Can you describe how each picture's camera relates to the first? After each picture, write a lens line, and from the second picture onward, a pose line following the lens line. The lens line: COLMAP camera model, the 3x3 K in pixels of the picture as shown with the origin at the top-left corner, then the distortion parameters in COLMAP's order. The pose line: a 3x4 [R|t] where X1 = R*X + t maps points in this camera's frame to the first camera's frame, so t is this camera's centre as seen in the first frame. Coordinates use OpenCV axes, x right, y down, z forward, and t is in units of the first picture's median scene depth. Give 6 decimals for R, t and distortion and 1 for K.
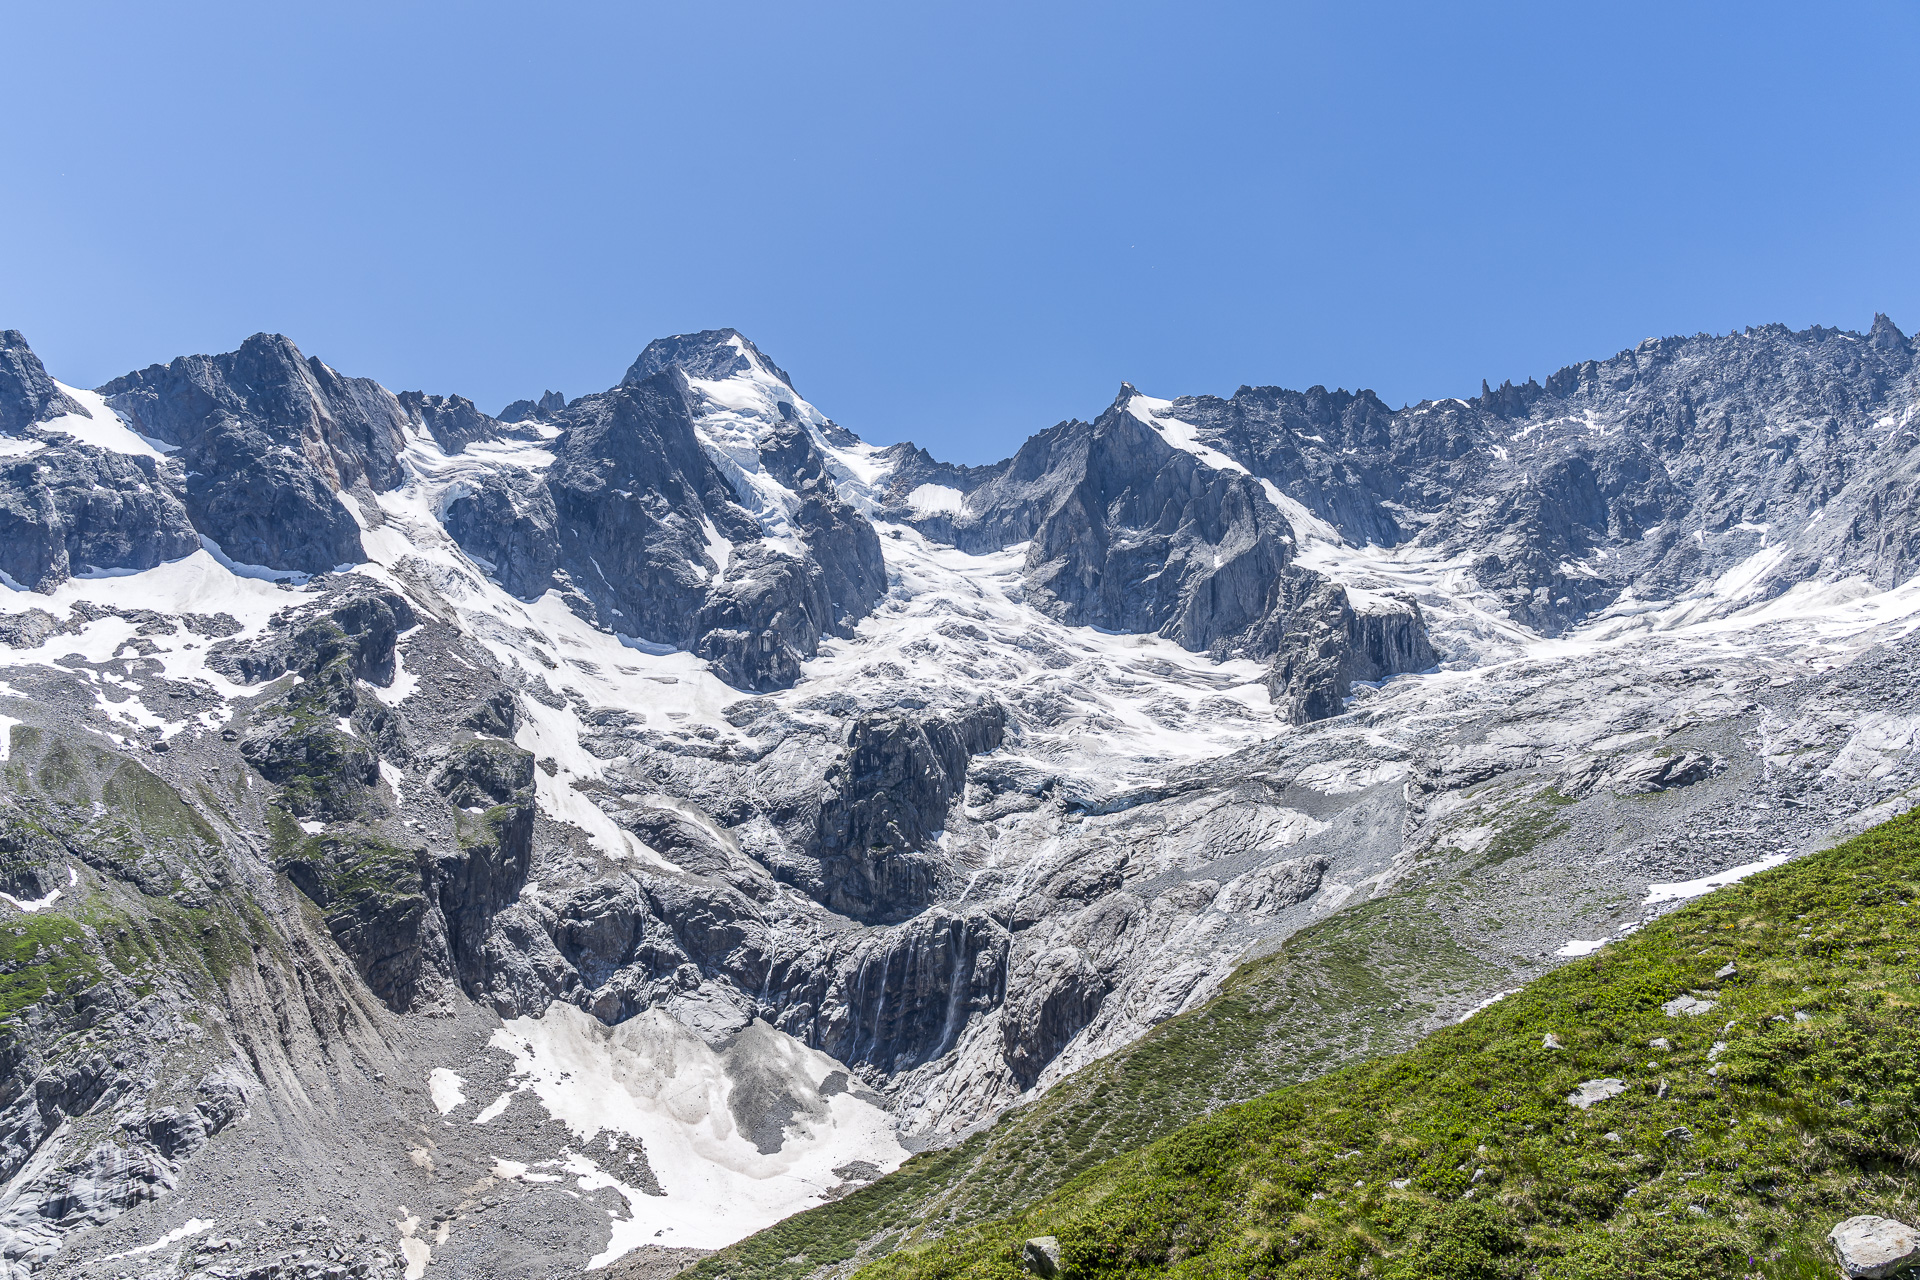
lens RADIAL K [[1287.3, 0, 953.3], [0, 1287.3, 652.4], [0, 0, 1]] dist [-0.017885, 0.010248]
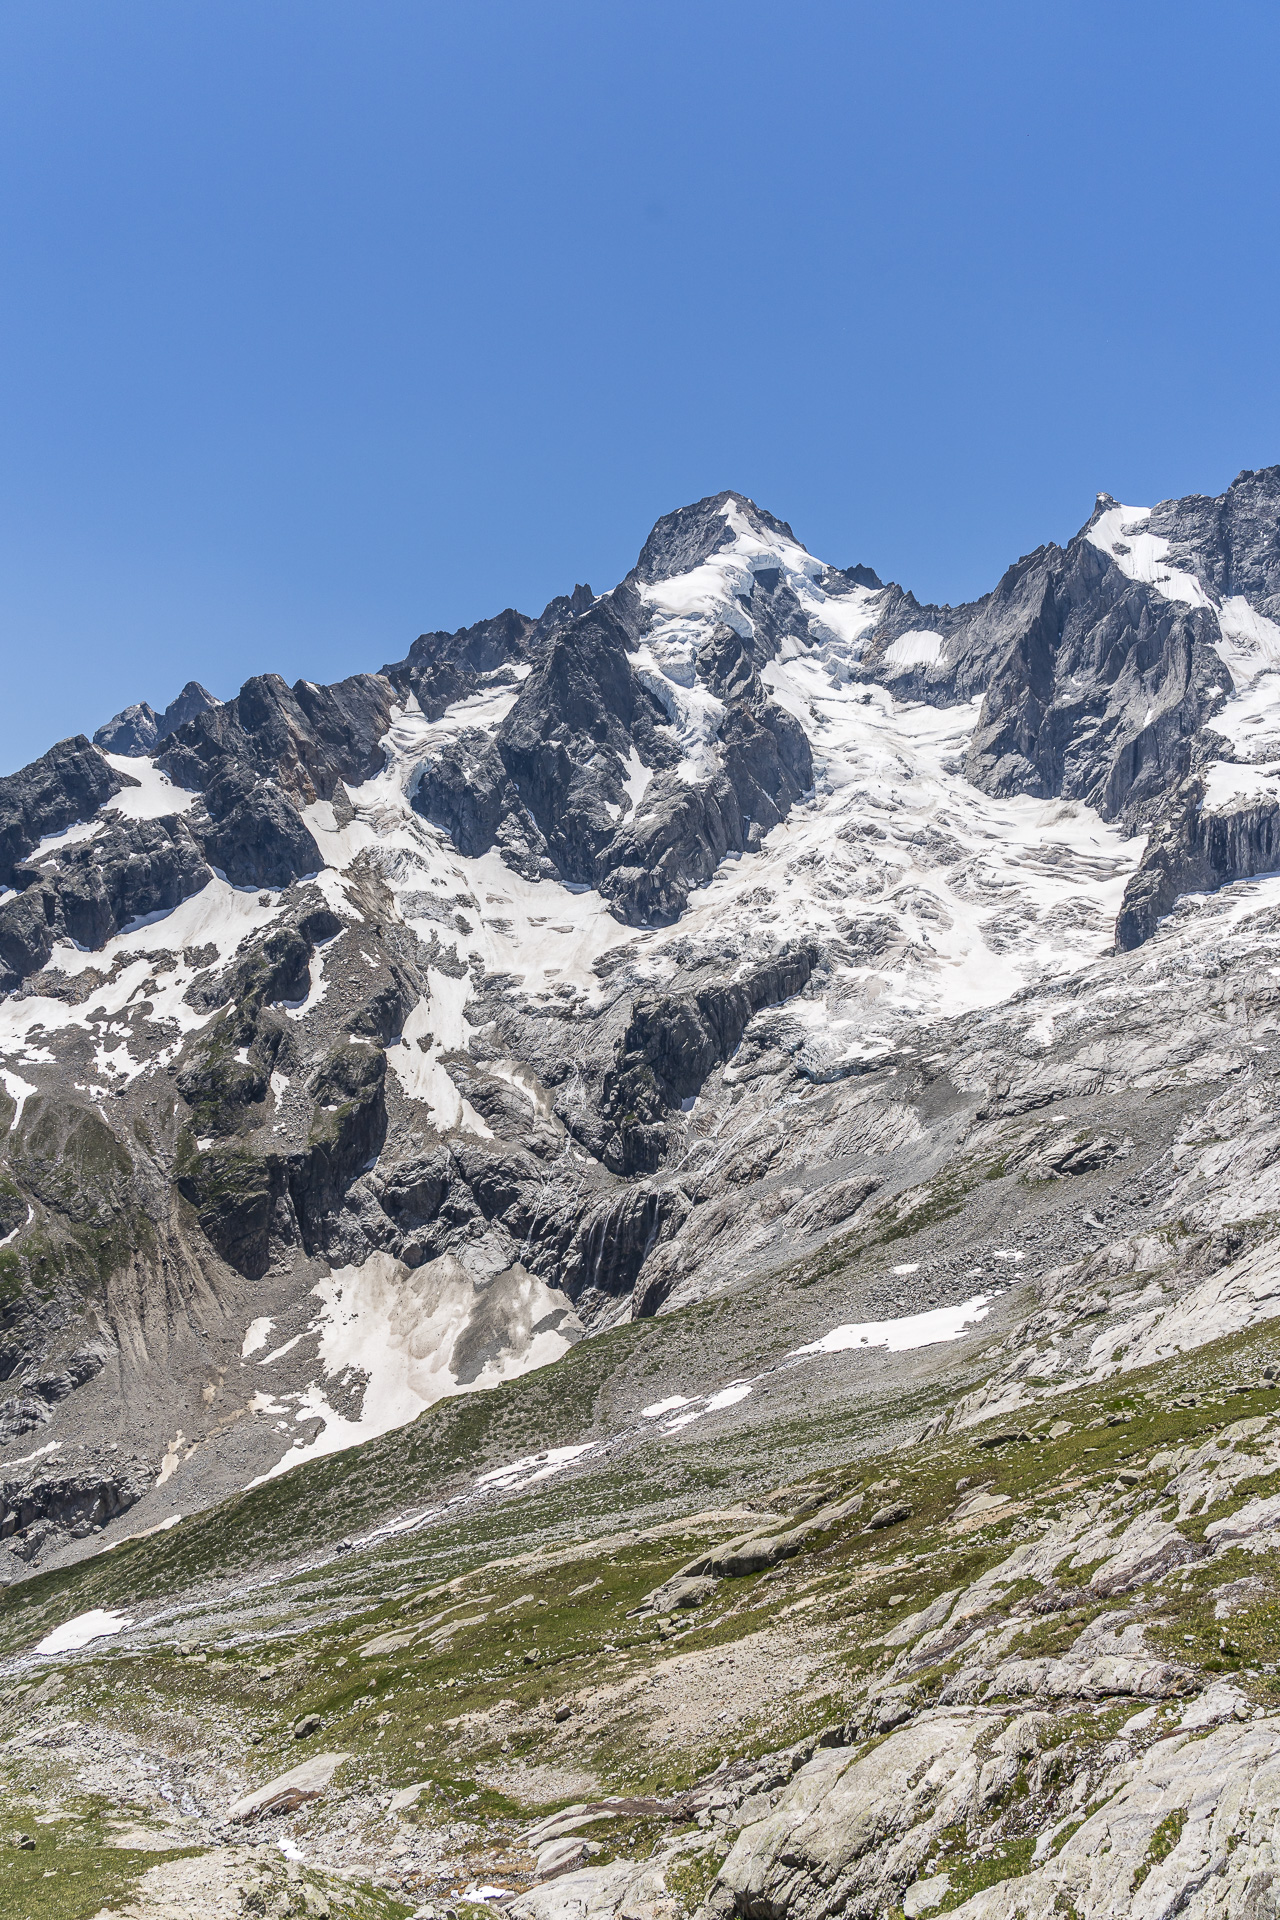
lens RADIAL K [[1287.3, 0, 642.1], [0, 1287.3, 965.2], [0, 0, 1]] dist [-0.017885, 0.010248]
pose [[0.901621, -0.041840, -0.430499, 0.397805], [0.135768, 0.972382, 0.189842, -0.182310], [0.410667, -0.229613, 0.882401, -0.042914]]
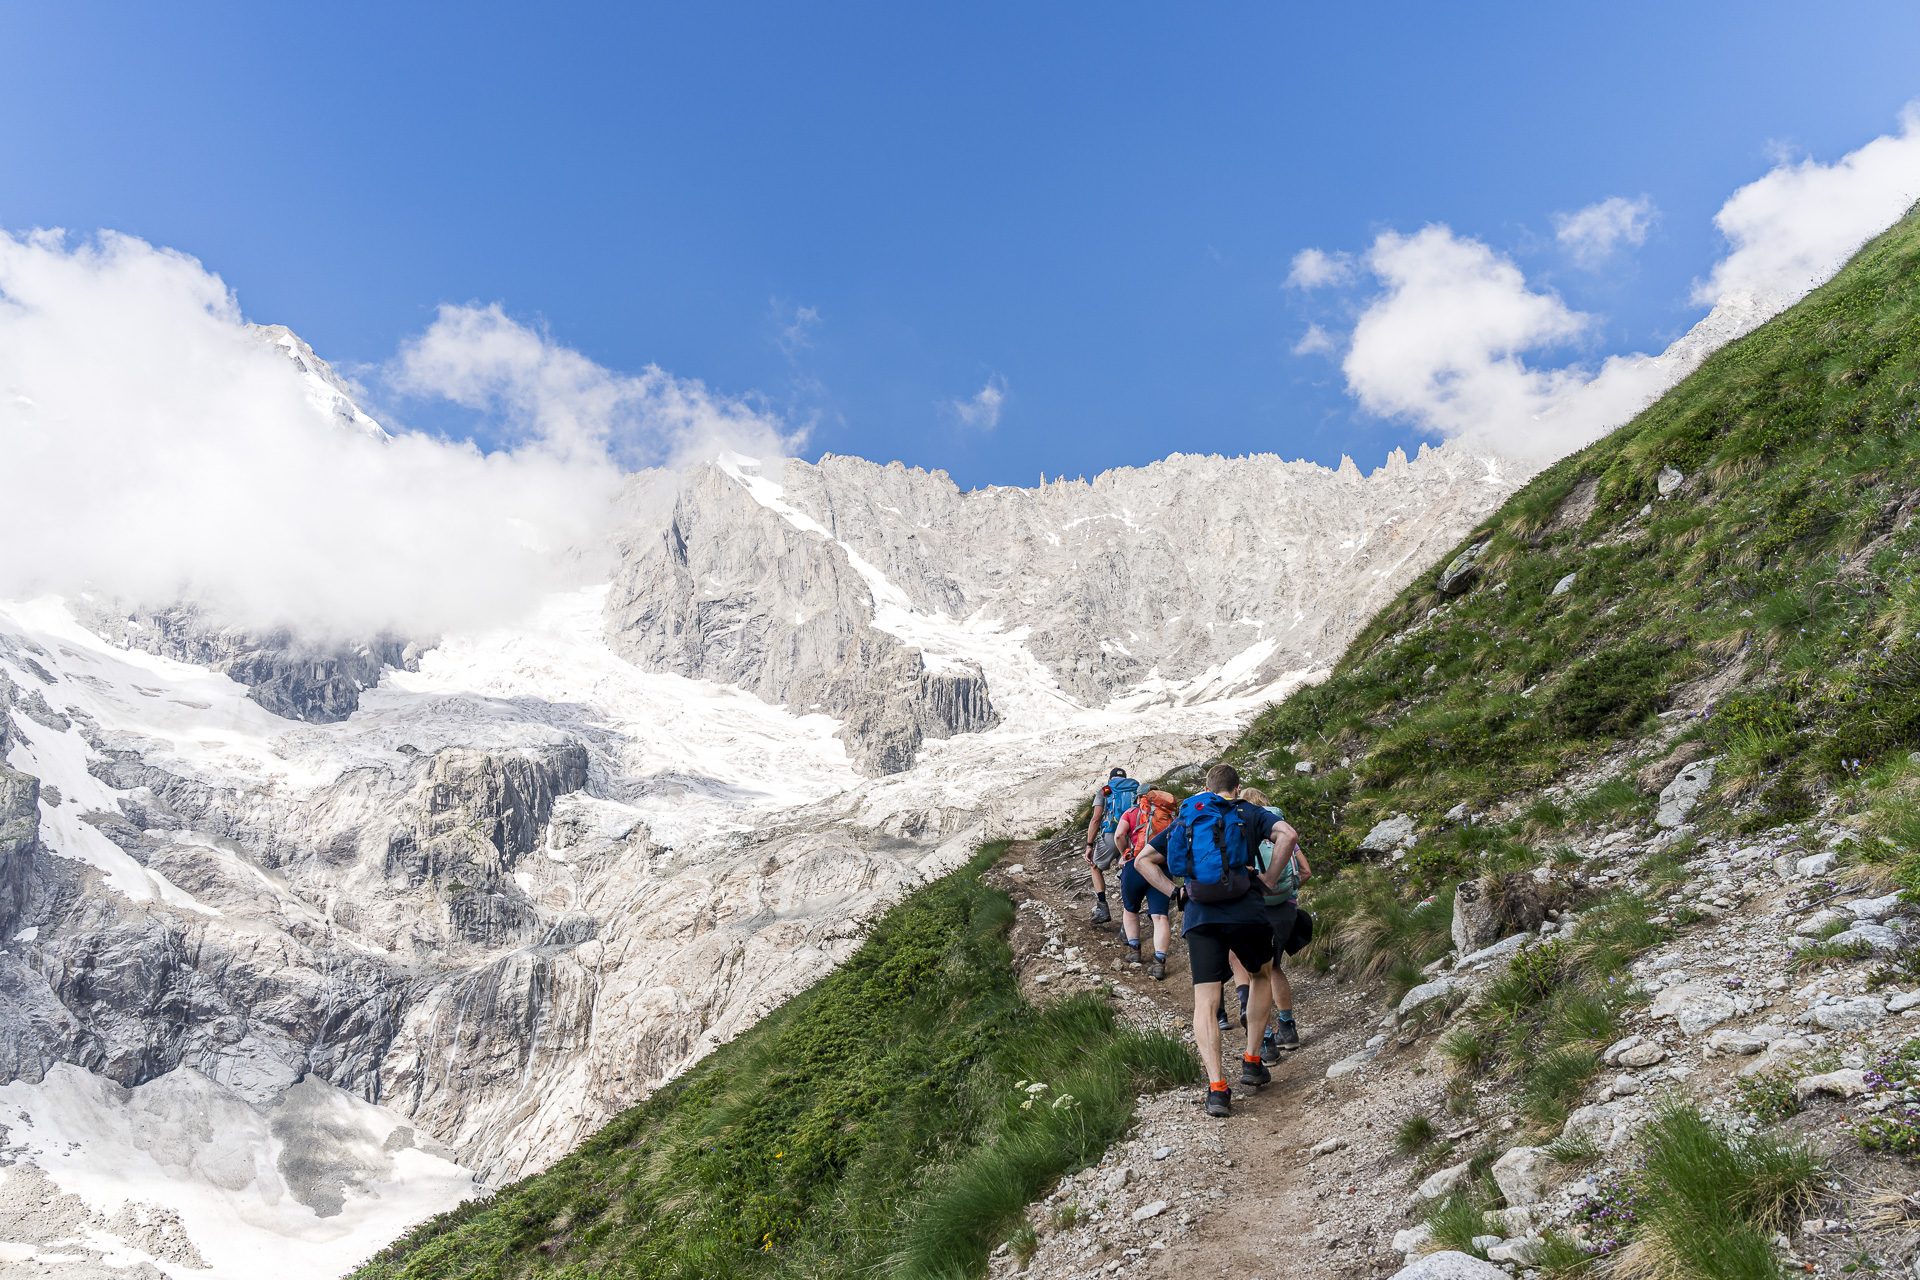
lens RADIAL K [[1287.3, 0, 960.2], [0, 1287.3, 649.1], [0, 0, 1]] dist [-0.017885, 0.010248]
pose [[0.938240, 0.065823, 0.339665, -0.033621], [-0.050162, 0.997242, -0.054693, 0.006071], [-0.342329, 0.034277, 0.938955, -0.021235]]
